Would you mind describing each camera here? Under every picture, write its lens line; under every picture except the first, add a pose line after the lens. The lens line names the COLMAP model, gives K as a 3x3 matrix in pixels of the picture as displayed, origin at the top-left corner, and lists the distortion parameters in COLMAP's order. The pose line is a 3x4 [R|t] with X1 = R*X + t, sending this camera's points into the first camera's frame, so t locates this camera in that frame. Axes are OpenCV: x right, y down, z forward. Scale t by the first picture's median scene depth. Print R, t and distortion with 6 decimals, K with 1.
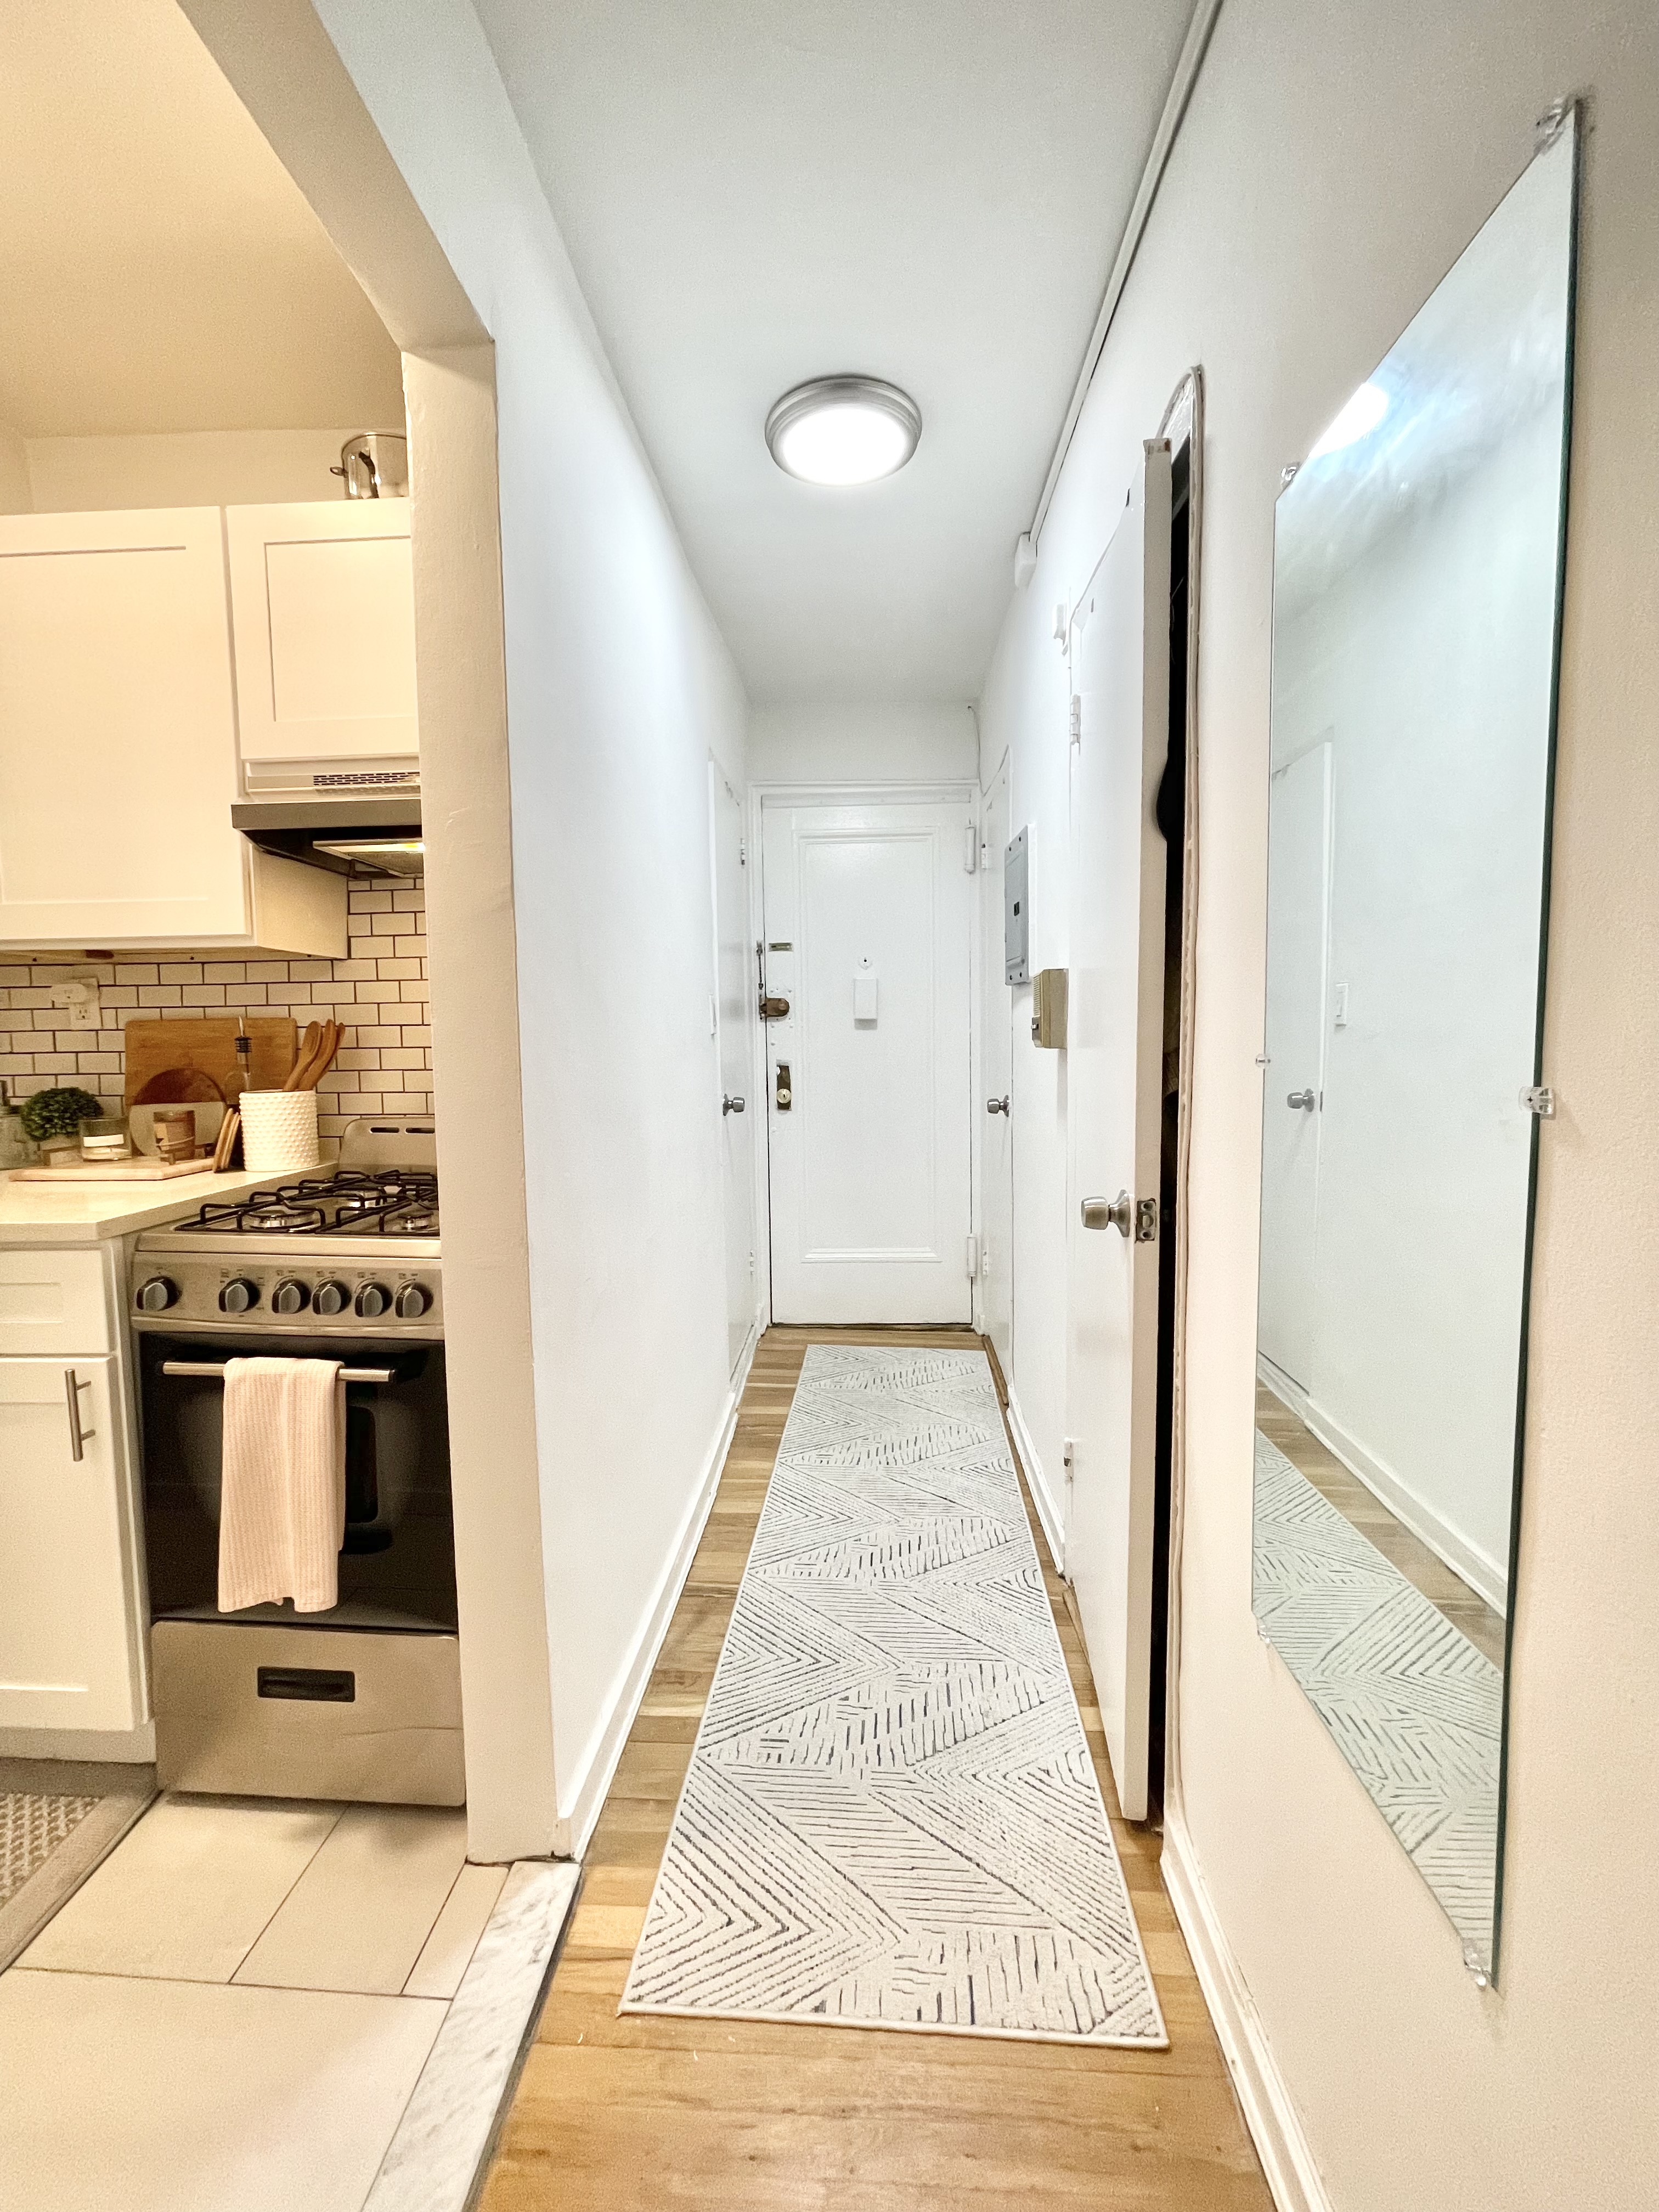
lens RADIAL K [[886.2, 0, 809.2], [0, 886.2, 1088.1], [0, 0, 1]] dist [-0.001848, -0.000382]
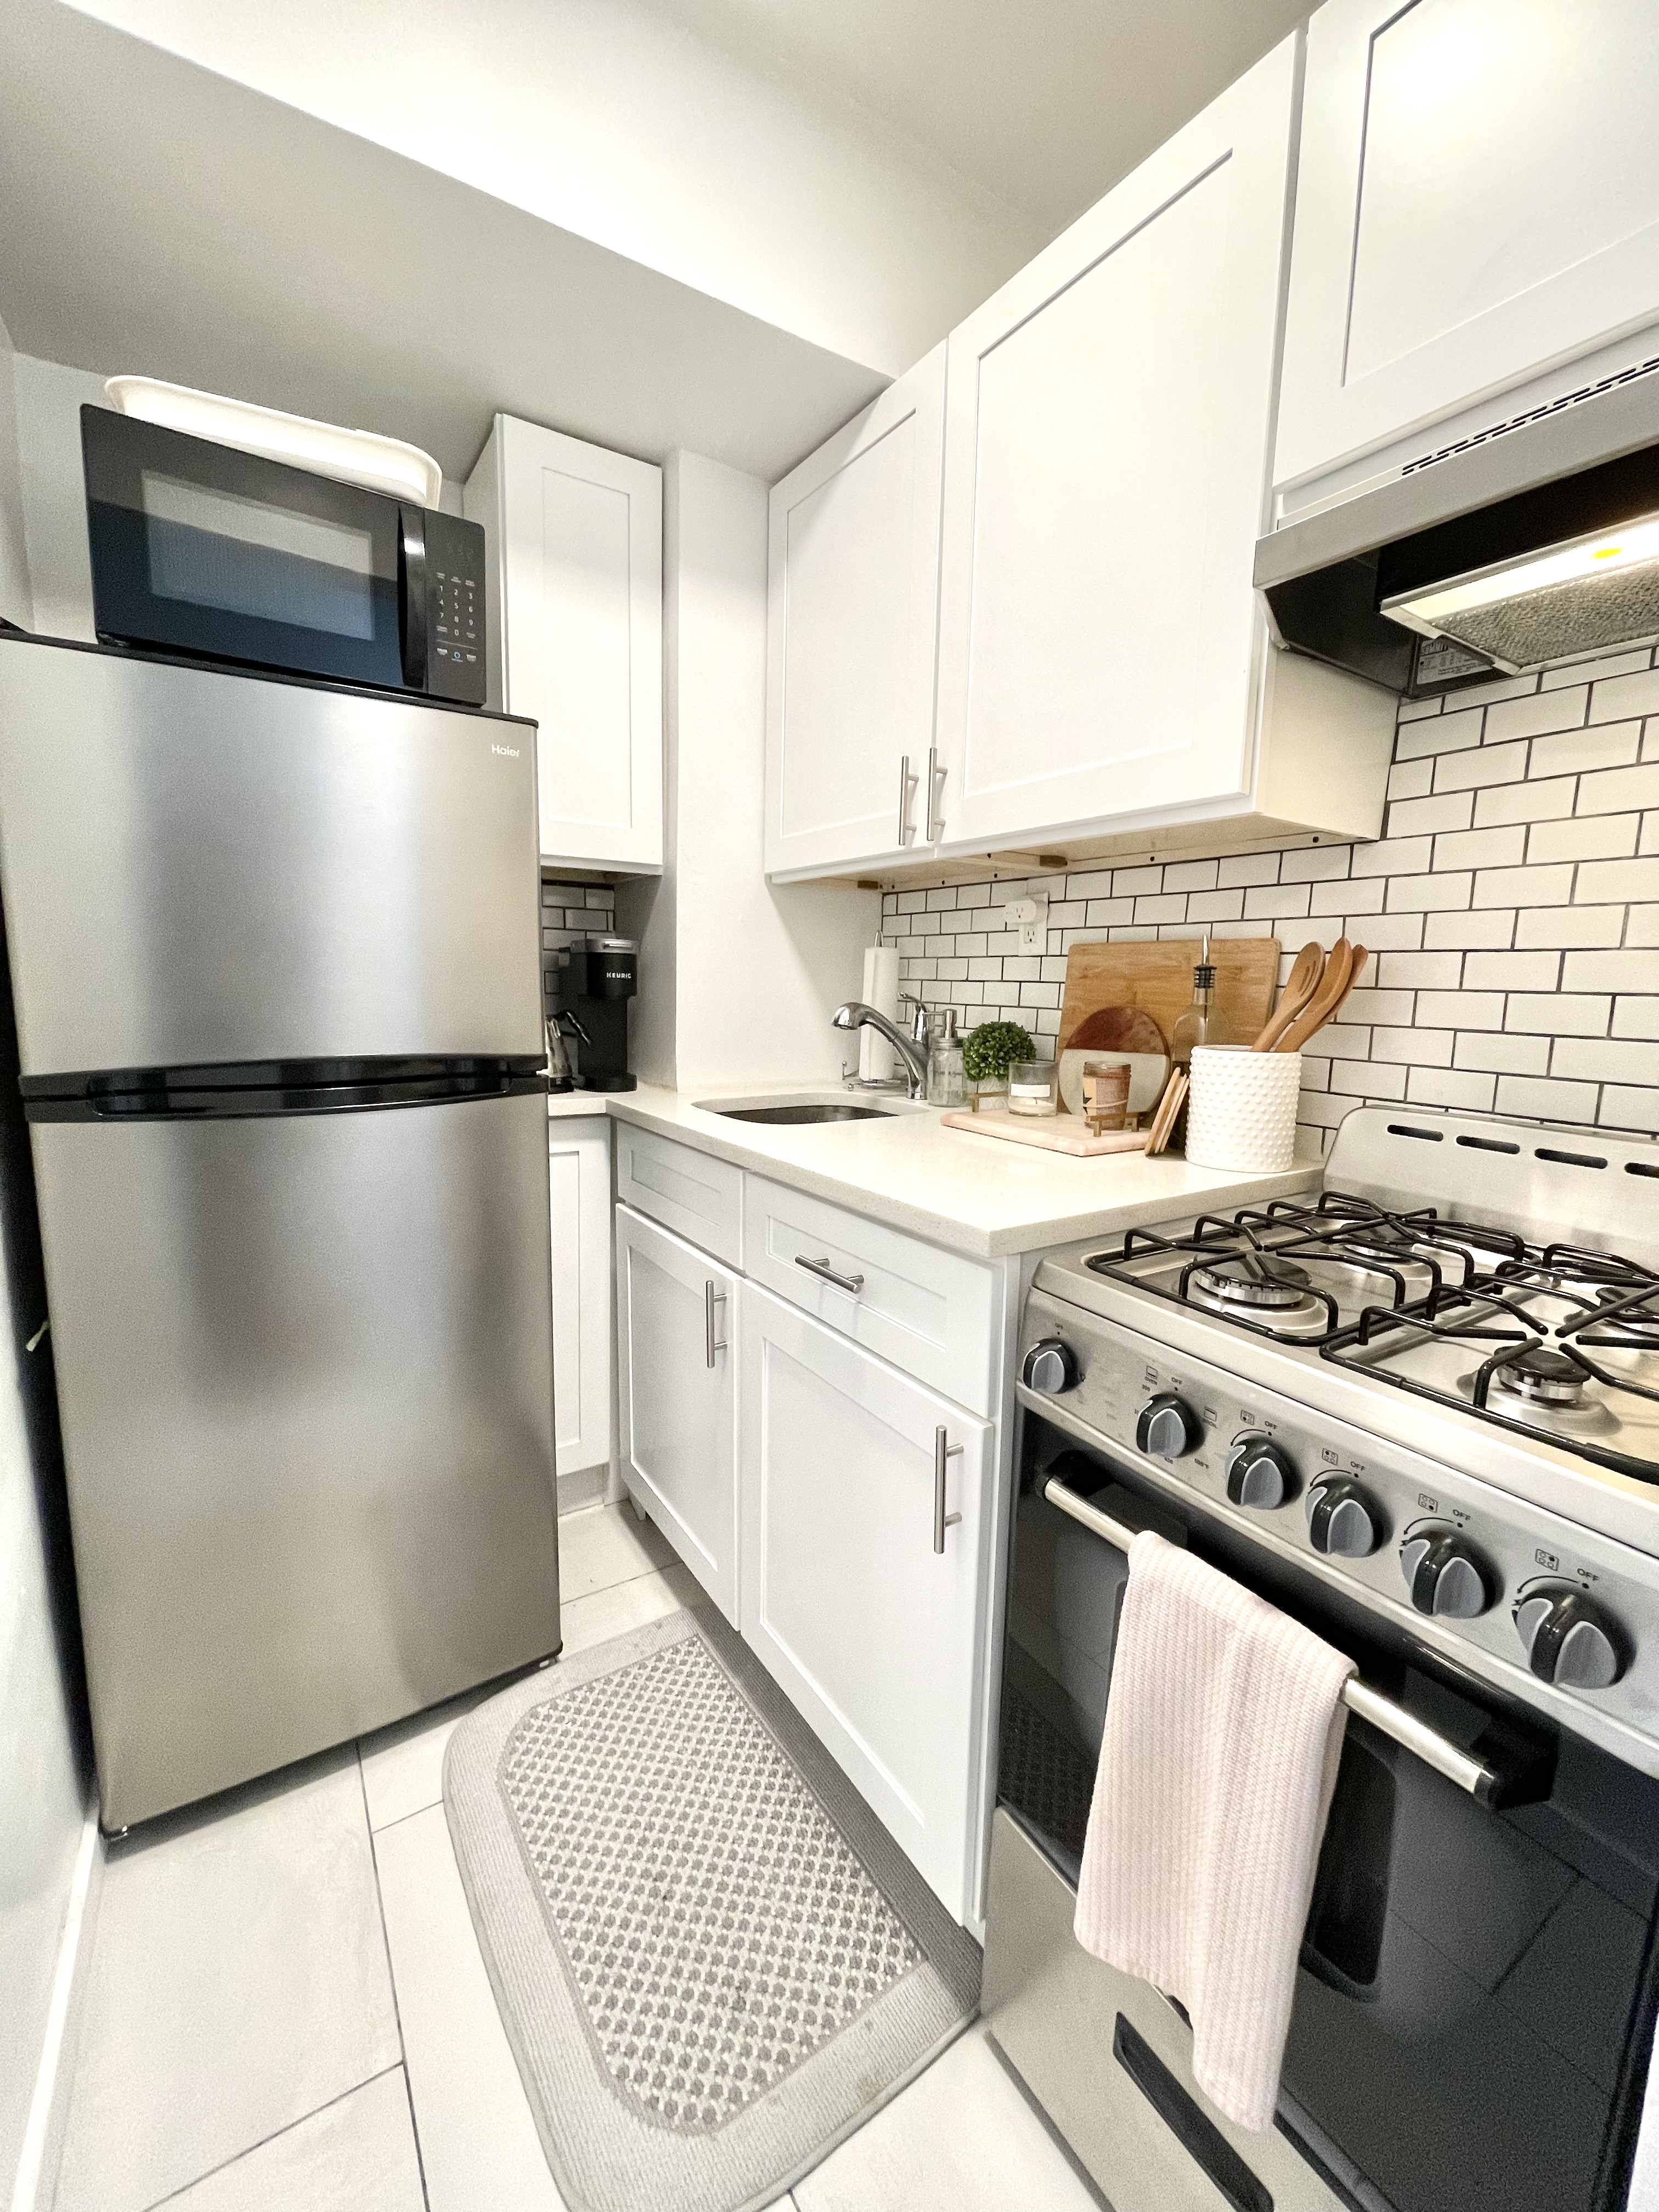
lens RADIAL K [[886.2, 0, 823.3], [0, 886.2, 1099.4], [0, 0, 1]] dist [-0.001848, -0.000382]
pose [[0.591676, 0.136035, -0.794615, -0.260174], [-0.077672, 0.990694, 0.111768, -0.008845], [0.802425, -0.004411, 0.596736, 0.359161]]
